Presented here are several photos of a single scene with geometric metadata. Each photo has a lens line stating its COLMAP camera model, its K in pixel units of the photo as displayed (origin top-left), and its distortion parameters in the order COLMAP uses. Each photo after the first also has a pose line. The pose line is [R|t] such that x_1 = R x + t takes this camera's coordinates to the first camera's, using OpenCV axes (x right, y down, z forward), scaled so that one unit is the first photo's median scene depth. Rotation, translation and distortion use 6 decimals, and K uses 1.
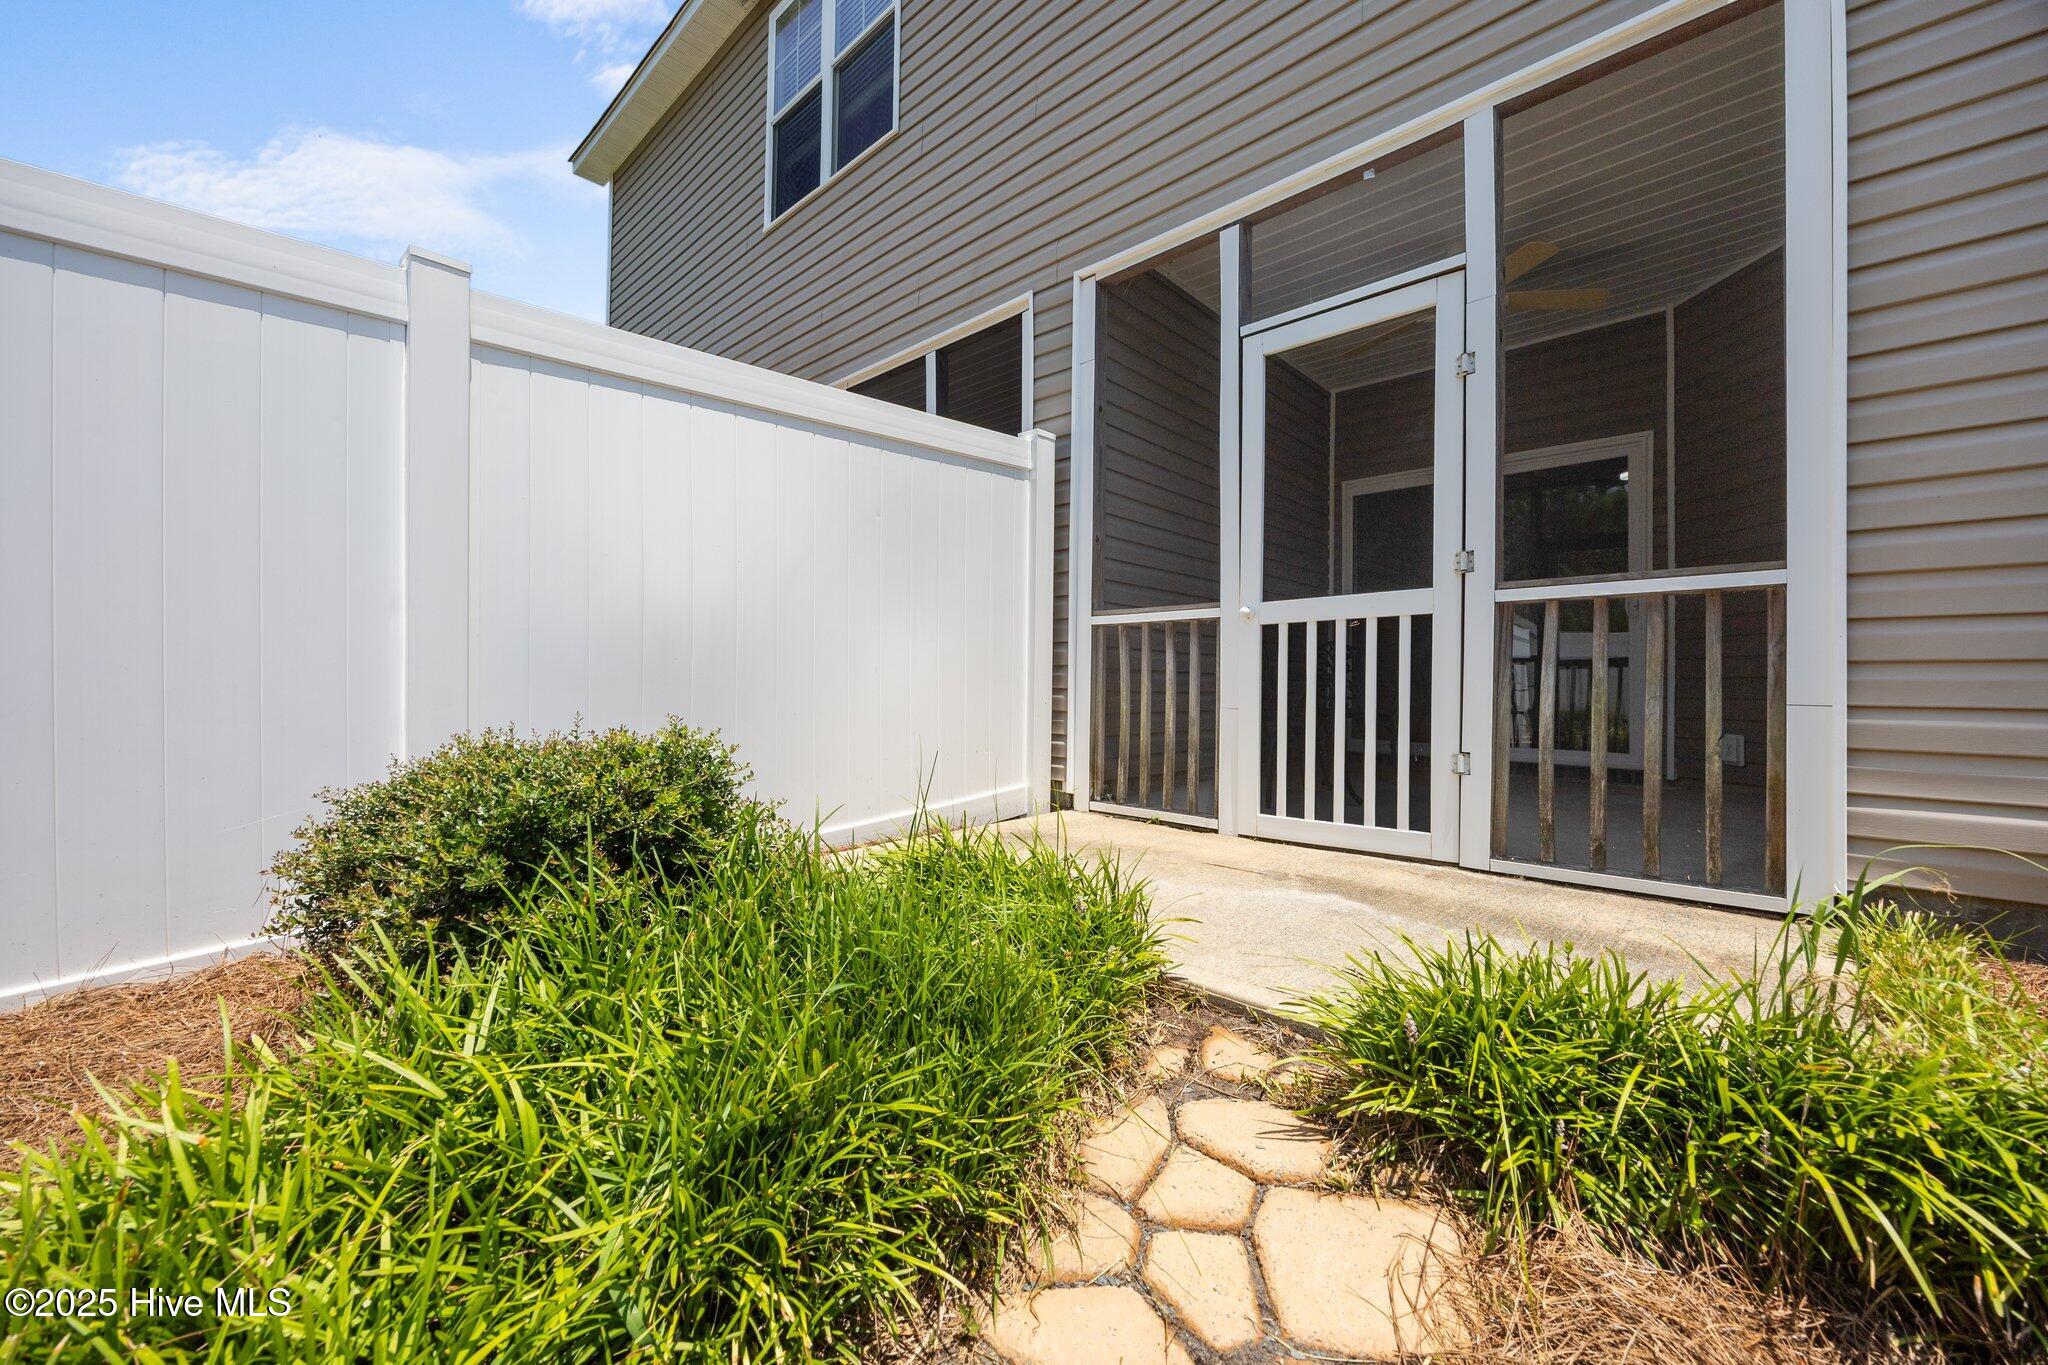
lens RADIAL K [[794.1, 0, 1029.9], [0, 794.1, 677.7], [0, 0, 1]] dist [0.000807, -0.000024]
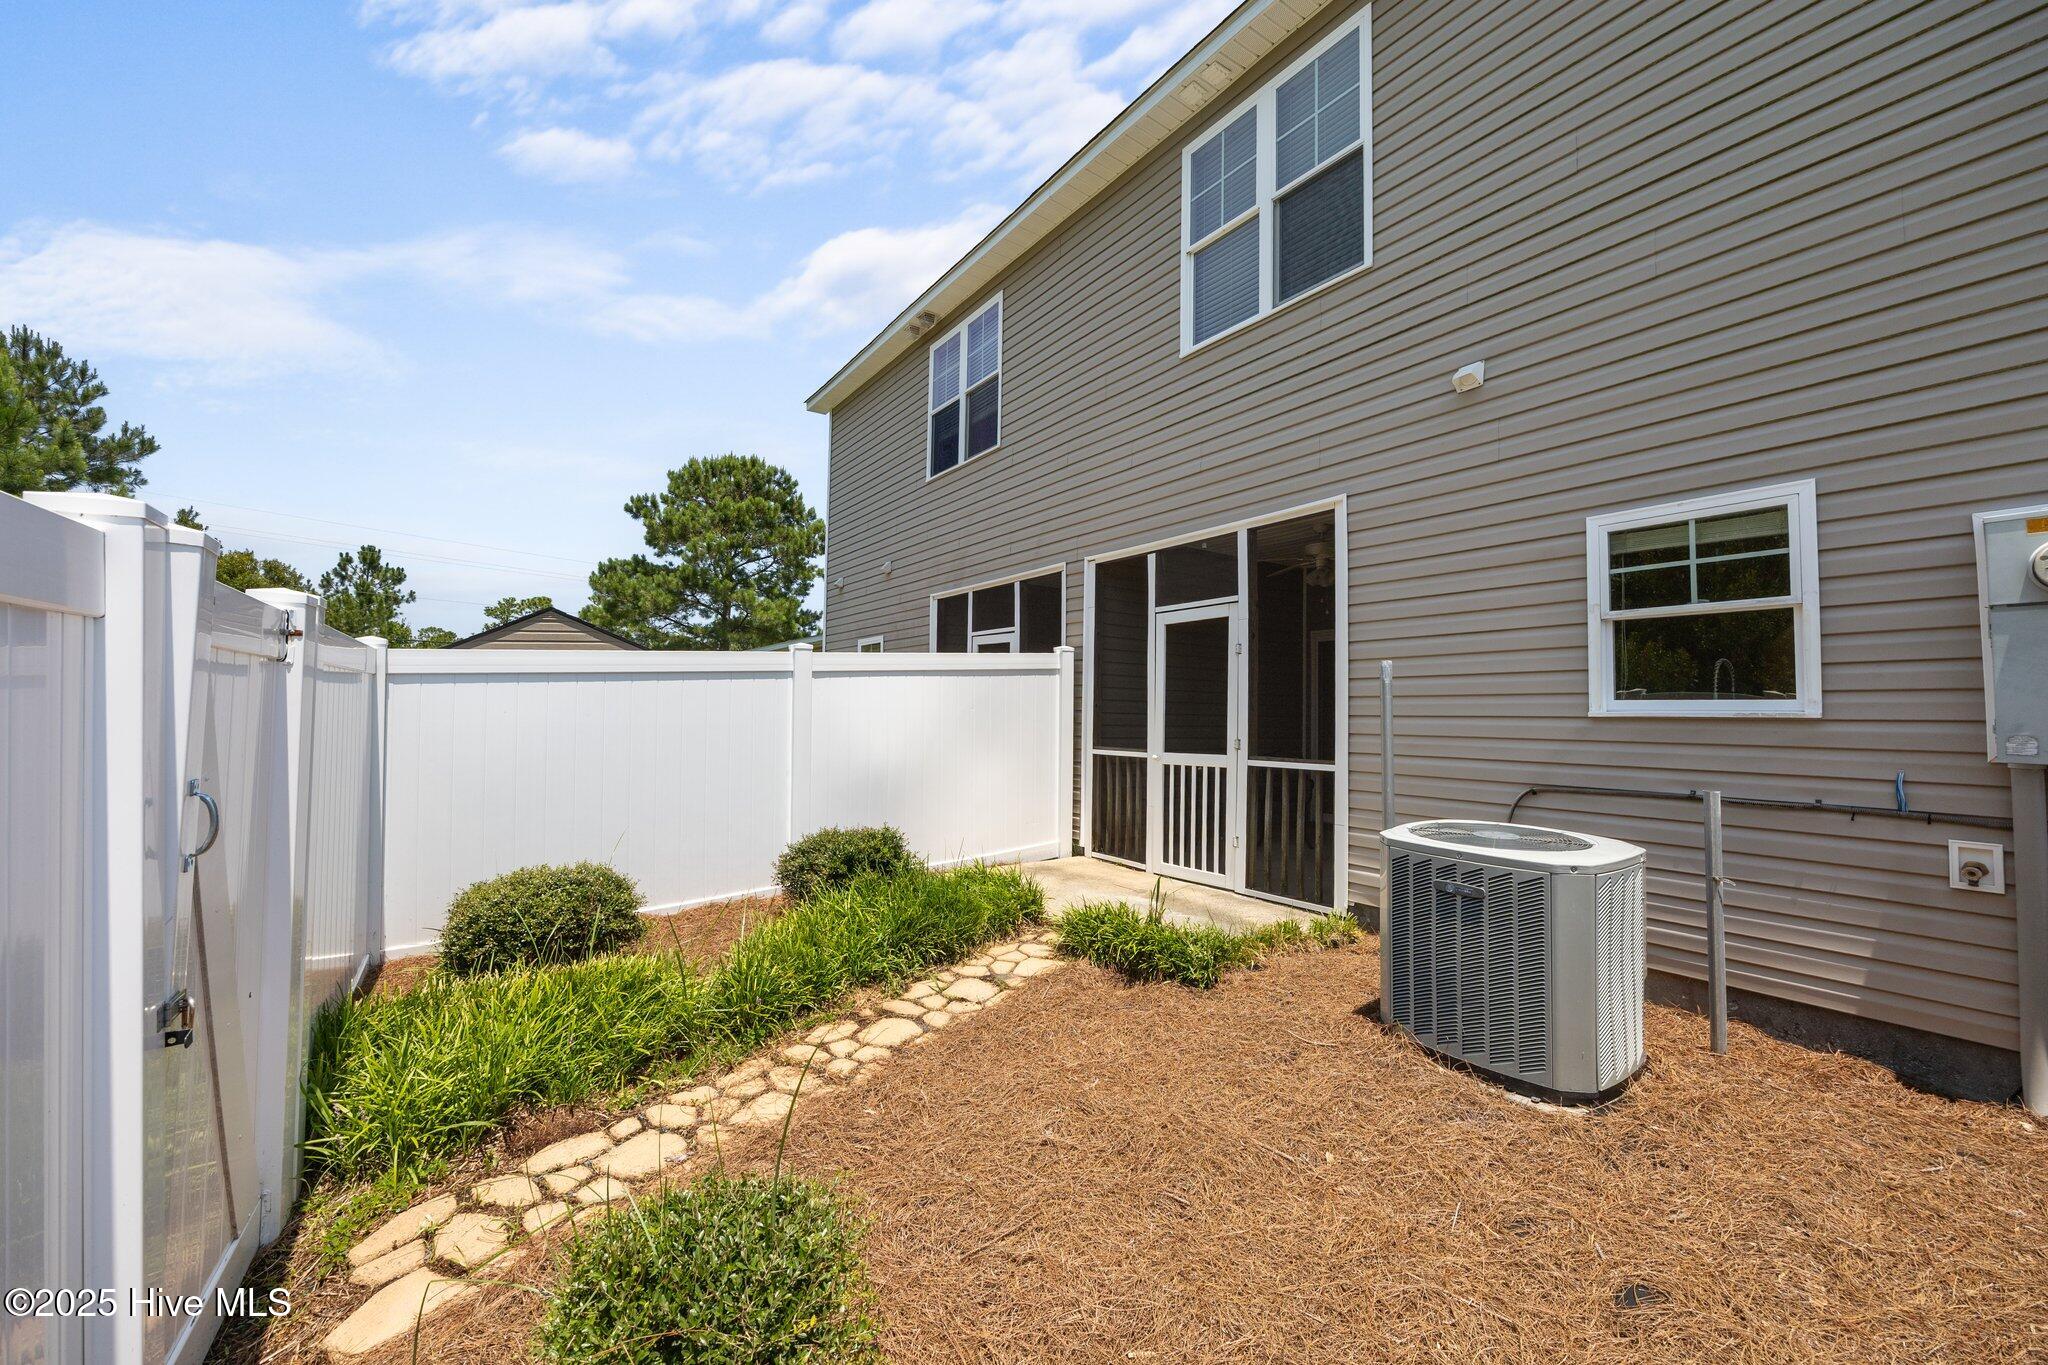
lens RADIAL K [[794.1, 0, 1023.6], [0, 794.1, 691.0], [0, 0, 1]] dist [0.000807, -0.000024]
pose [[0.977059, -0.004845, -0.212914, 0.357527], [-0.001240, 0.999595, -0.028436, -0.182024], [0.212965, 0.028048, 0.976657, -0.928766]]
